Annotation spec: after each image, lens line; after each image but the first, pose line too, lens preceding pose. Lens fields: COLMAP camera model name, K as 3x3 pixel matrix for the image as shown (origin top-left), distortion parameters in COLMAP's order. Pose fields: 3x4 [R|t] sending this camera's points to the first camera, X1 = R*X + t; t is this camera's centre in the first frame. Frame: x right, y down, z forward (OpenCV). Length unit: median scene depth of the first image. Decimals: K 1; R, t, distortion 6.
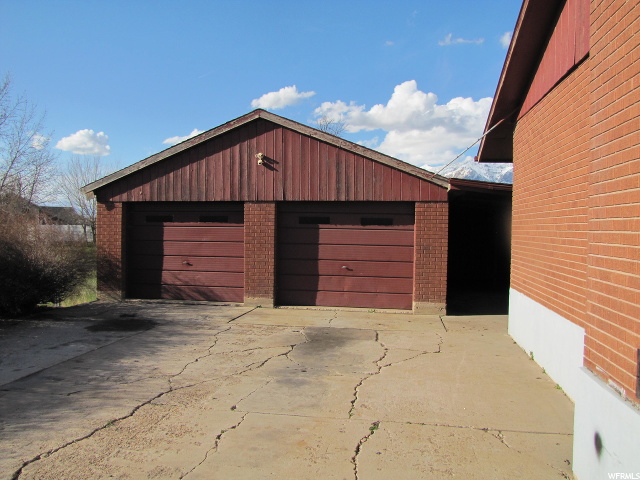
lens RADIAL K [[540.3, 0, 316.3], [0, 540.3, 230.1], [0, 0, 1]] dist [-0.175611, 0.165749]
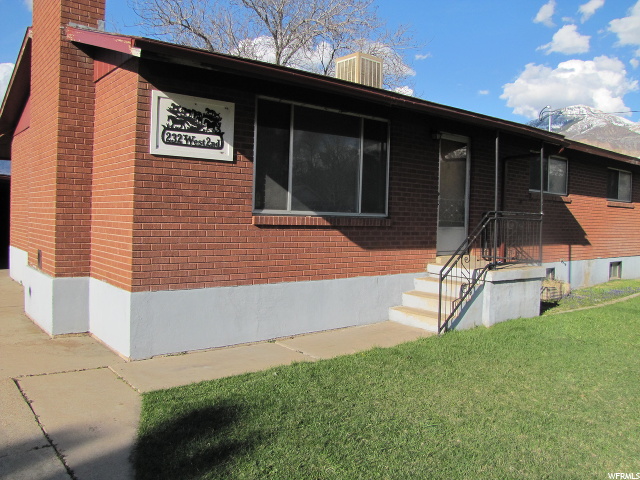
lens RADIAL K [[540.3, 0, 316.3], [0, 540.3, 230.1], [0, 0, 1]] dist [-0.175611, 0.165749]
pose [[0.667727, -0.019620, 0.744148, -0.114079], [-0.009134, 0.999361, 0.034545, 0.003535], [-0.744351, -0.029864, 0.667121, -0.489083]]
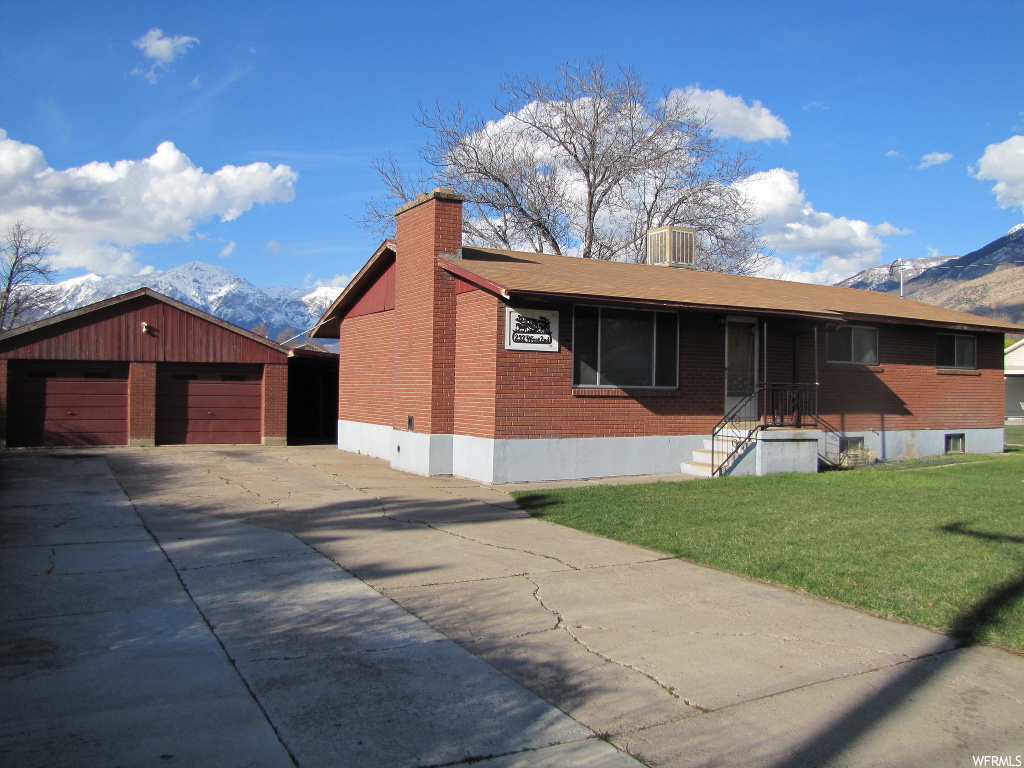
lens RADIAL K [[864.5, 0, 506.1], [0, 864.5, 368.2], [0, 0, 1]] dist [-0.175611, 0.165749]
pose [[0.787711, 0.008866, 0.615981, -0.646219], [0.003261, 0.999822, -0.018561, 0.000923], [-0.616036, 0.016629, 0.787543, -1.055476]]
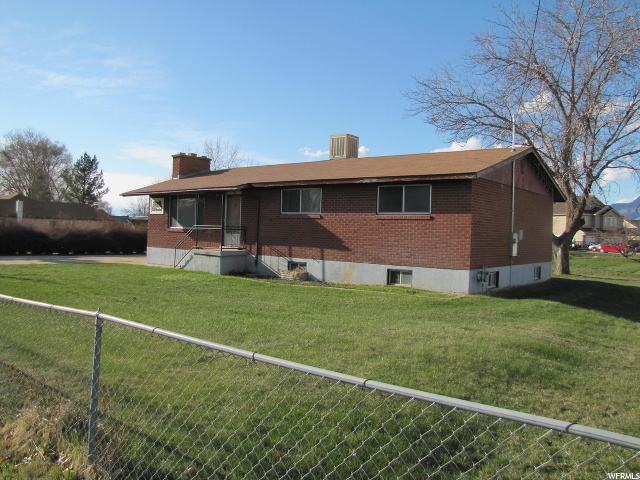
lens RADIAL K [[540.3, 0, 316.3], [0, 540.3, 230.1], [0, 0, 1]] dist [-0.175611, 0.165749]
pose [[0.868608, 0.007079, -0.495450, 1.862408], [-0.017463, 0.999714, -0.016331, 0.038948], [0.495192, 0.022837, 0.868483, -1.582727]]
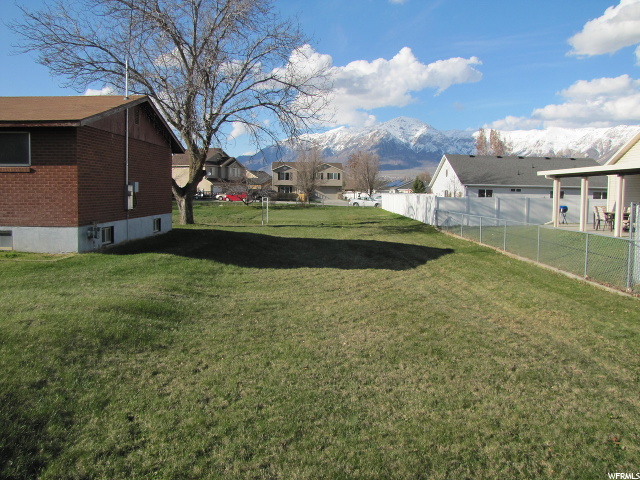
lens RADIAL K [[540.3, 0, 316.3], [0, 540.3, 230.1], [0, 0, 1]] dist [-0.175611, 0.165749]
pose [[0.990000, -0.015103, 0.140255, 1.910405], [0.005237, 0.997502, 0.070451, 0.035531], [-0.140968, -0.069012, 0.987606, -1.501408]]
